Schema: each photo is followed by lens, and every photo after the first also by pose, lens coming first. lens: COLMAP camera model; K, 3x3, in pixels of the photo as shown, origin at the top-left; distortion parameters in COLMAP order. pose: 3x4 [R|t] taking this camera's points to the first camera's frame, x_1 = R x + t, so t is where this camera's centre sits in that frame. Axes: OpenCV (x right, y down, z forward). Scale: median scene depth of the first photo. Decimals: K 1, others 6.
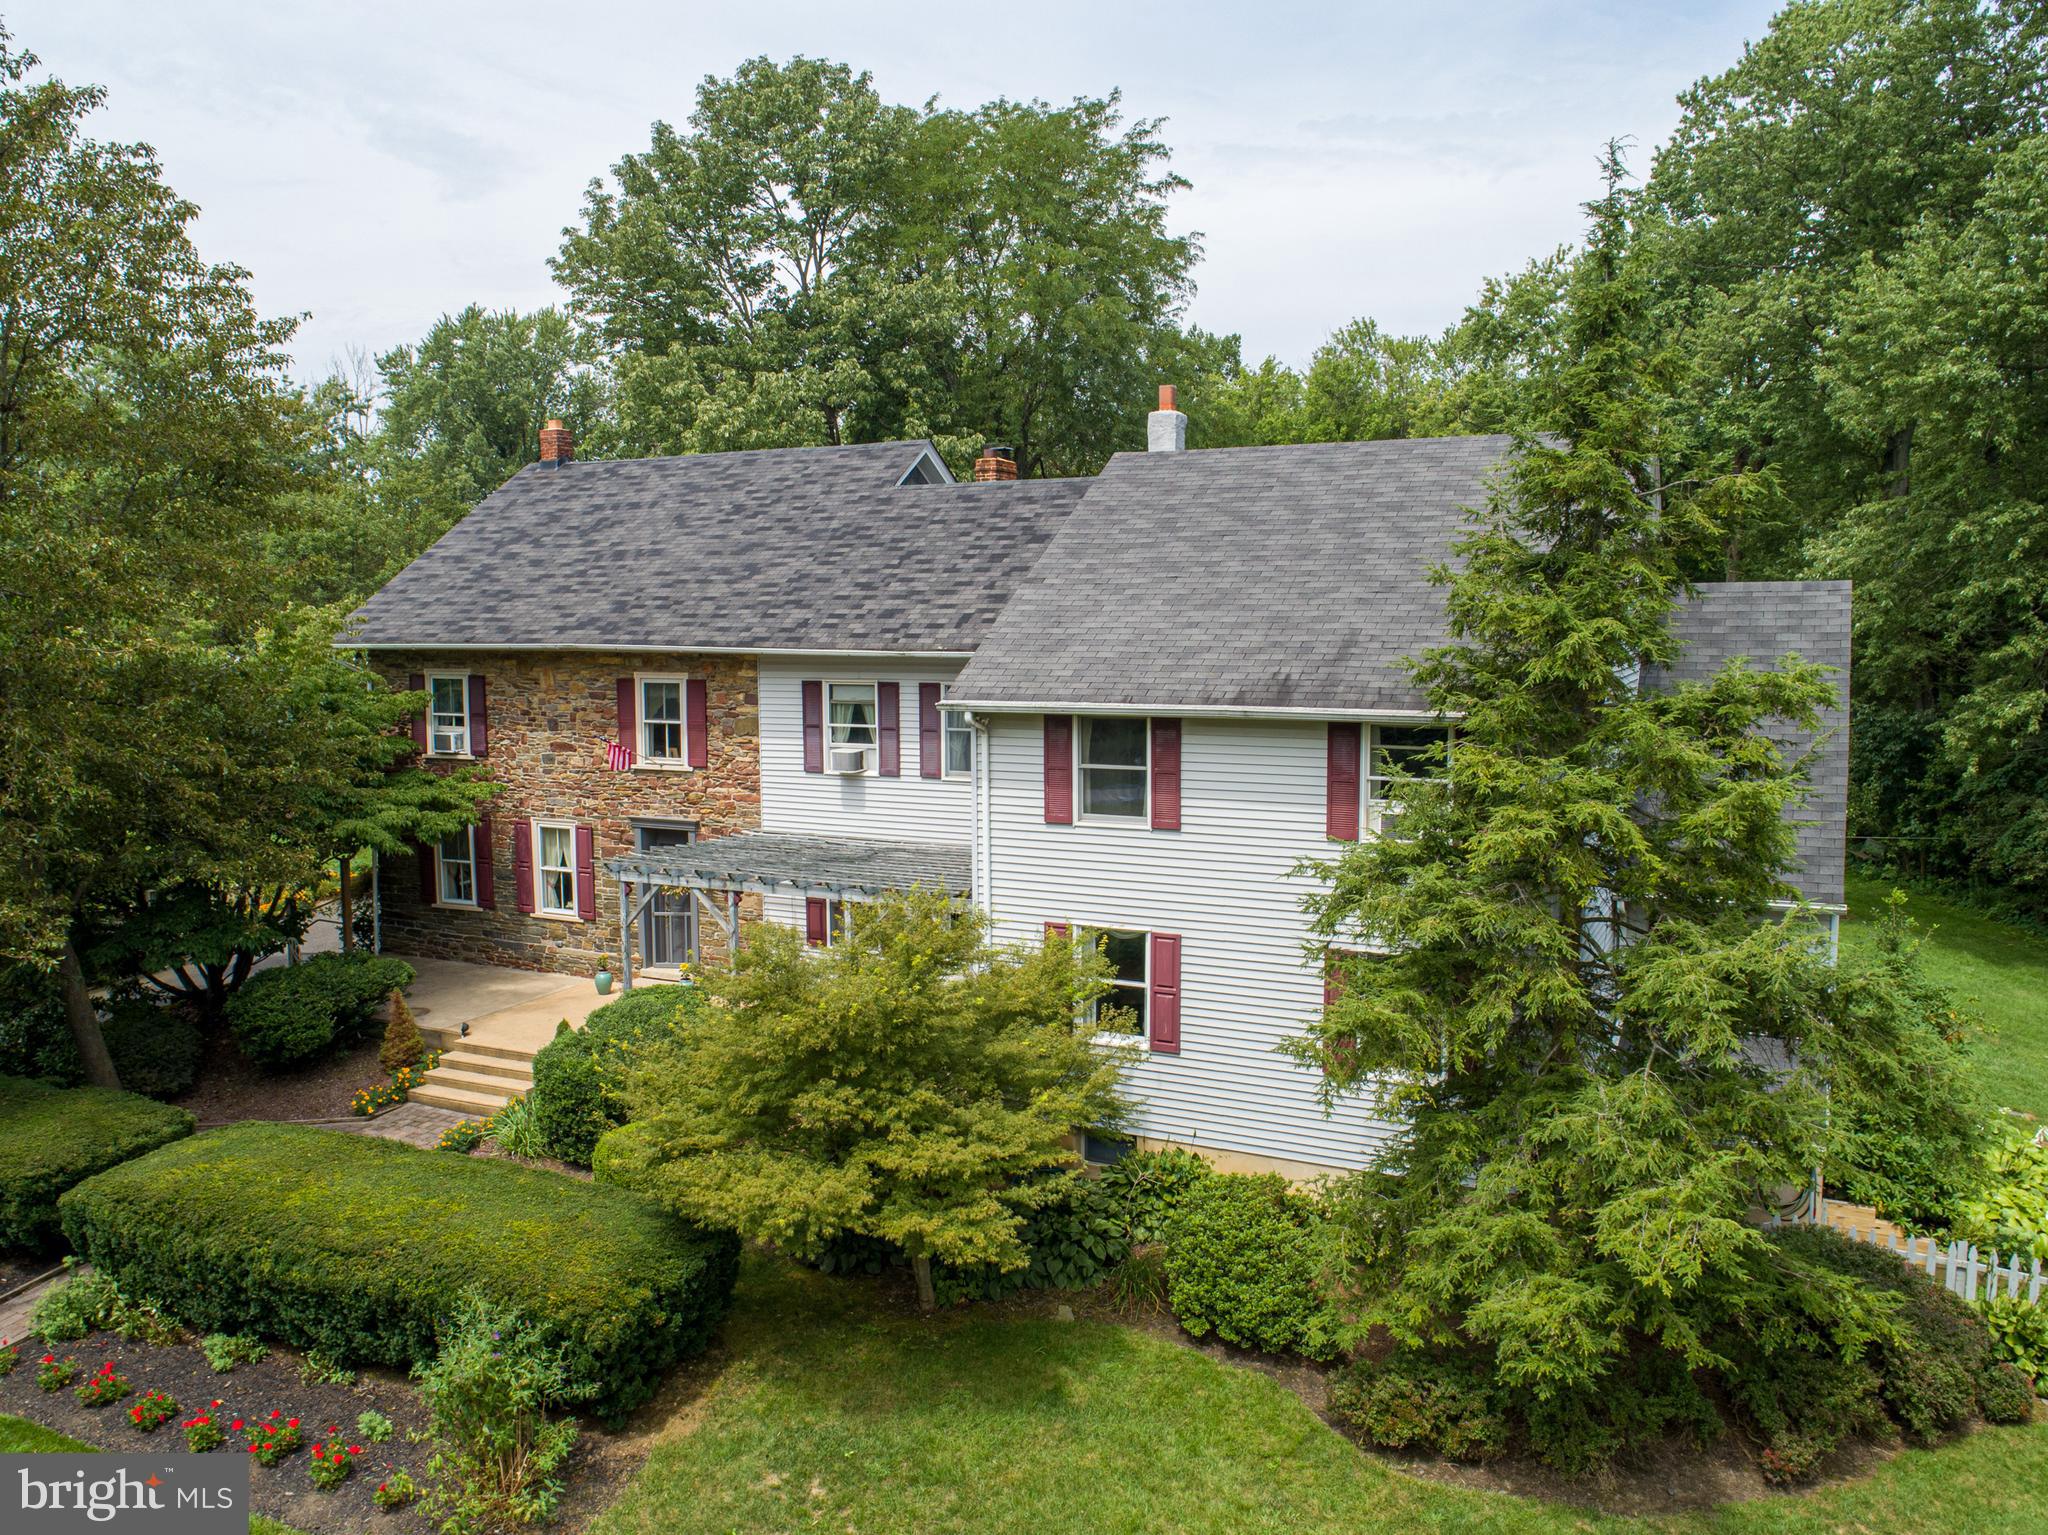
lens RADIAL K [[1545.3, 0, 1025.3], [0, 1545.3, 764.5], [0, 0, 1]] dist [-0.012009, -0.003280]
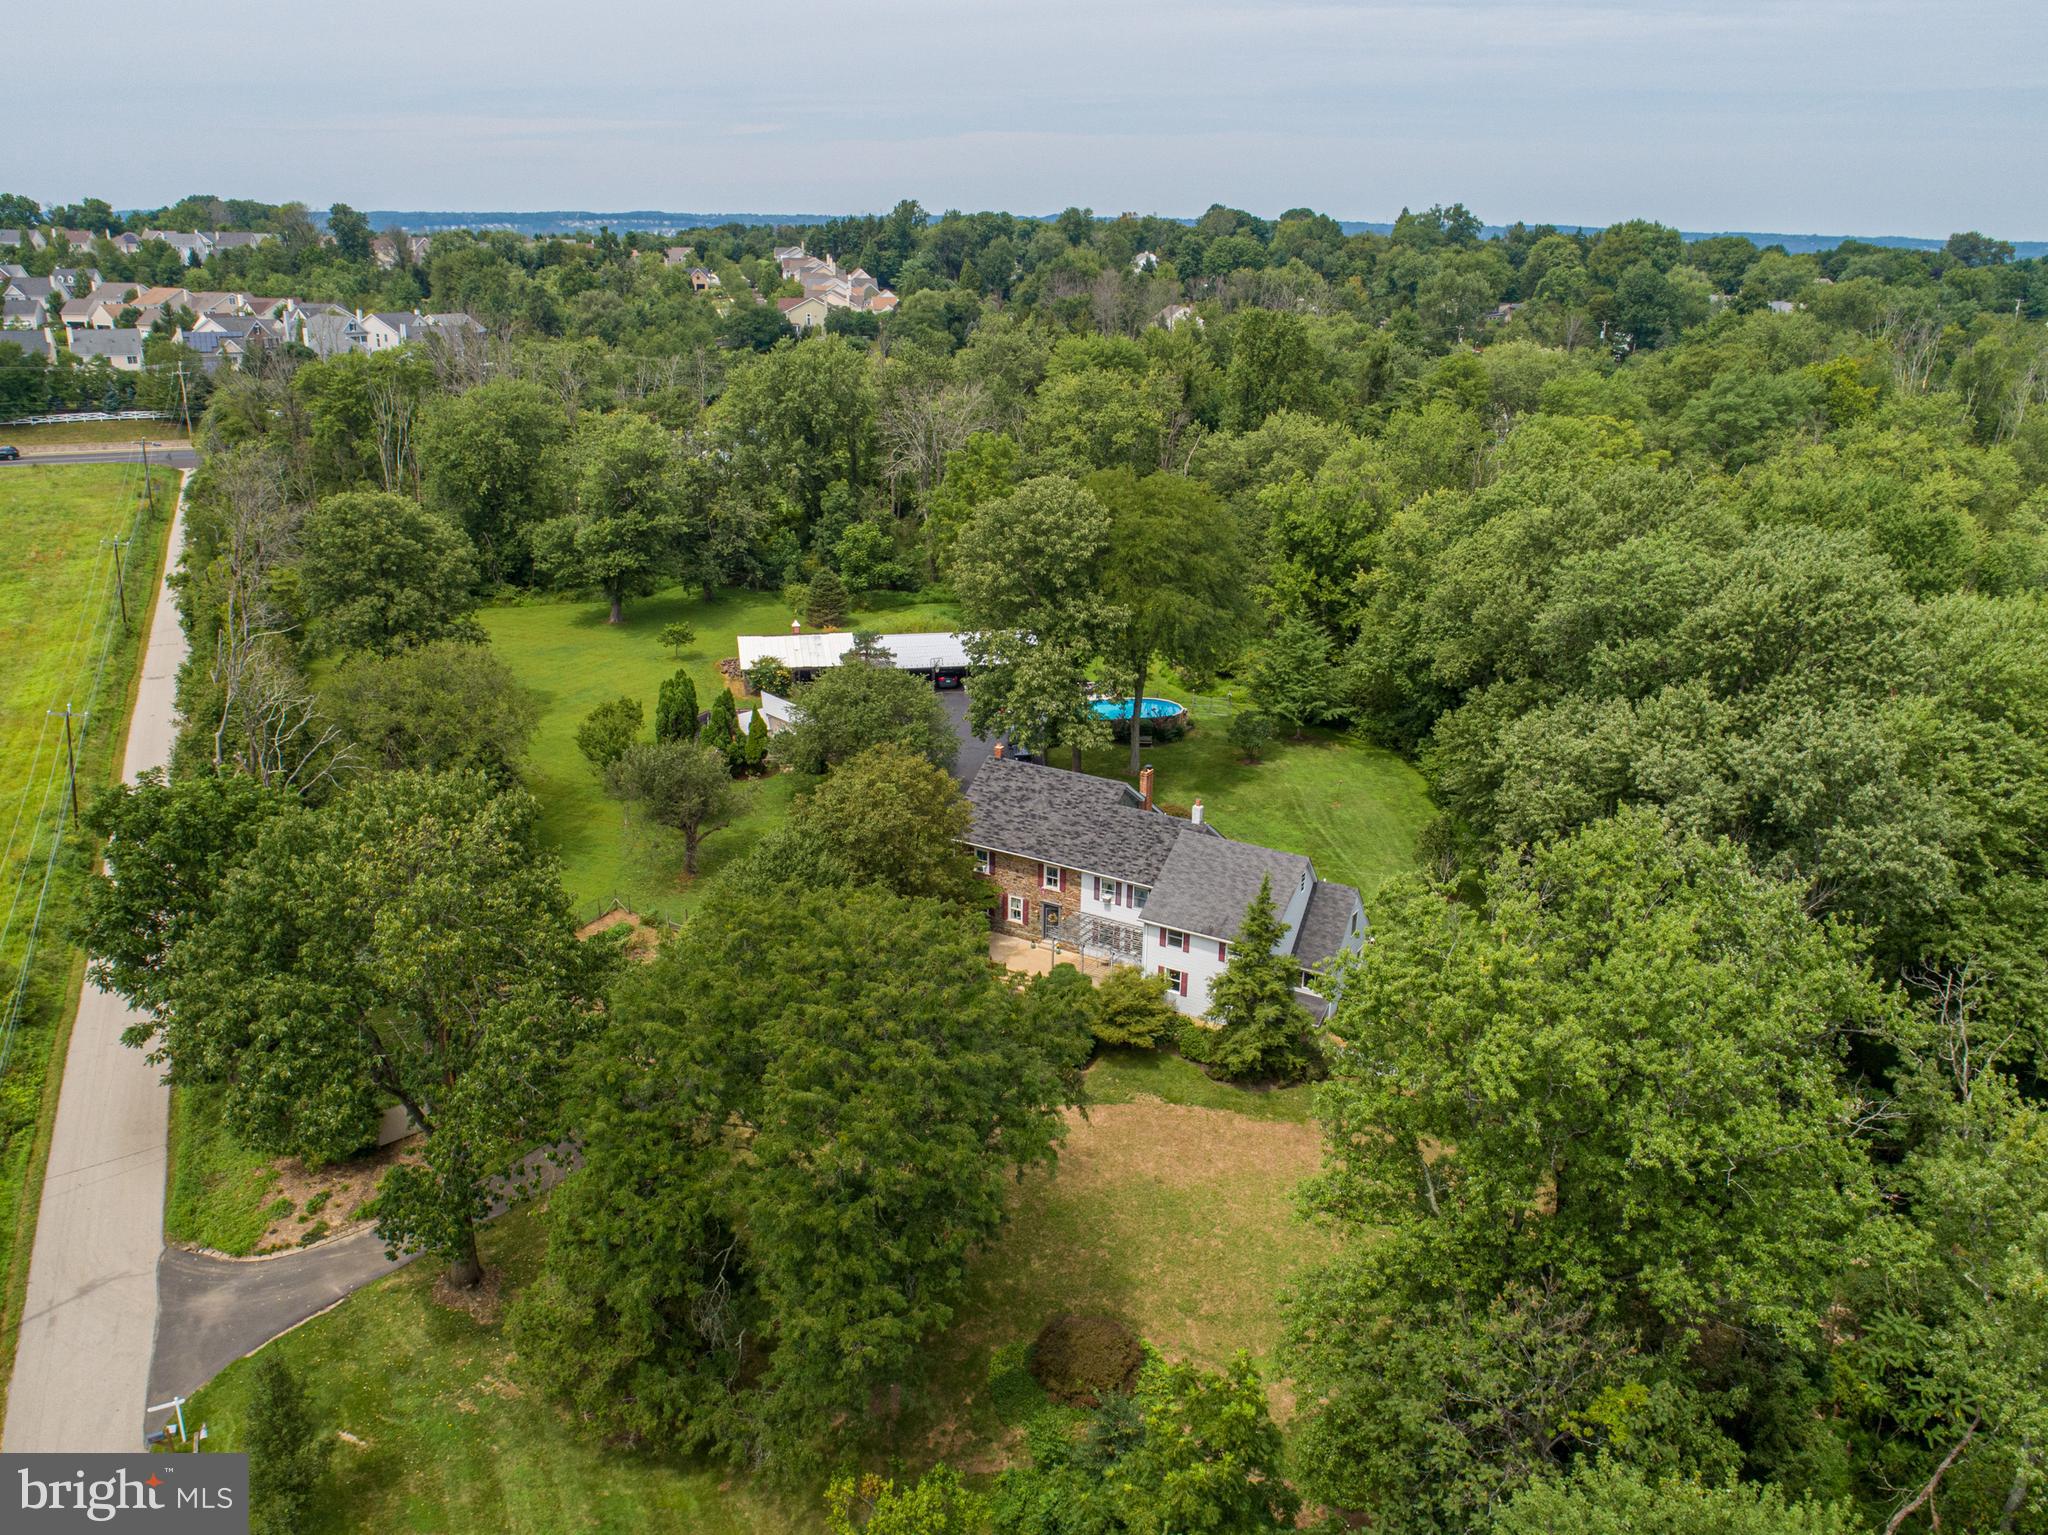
lens RADIAL K [[1545.3, 0, 1022.1], [0, 1545.3, 768.6], [0, 0, 1]] dist [-0.012009, -0.003280]
pose [[0.997663, 0.039599, -0.055681, -0.159701], [-0.025003, 0.969990, 0.241857, -1.571391], [0.063587, -0.239900, 0.968713, -3.327614]]
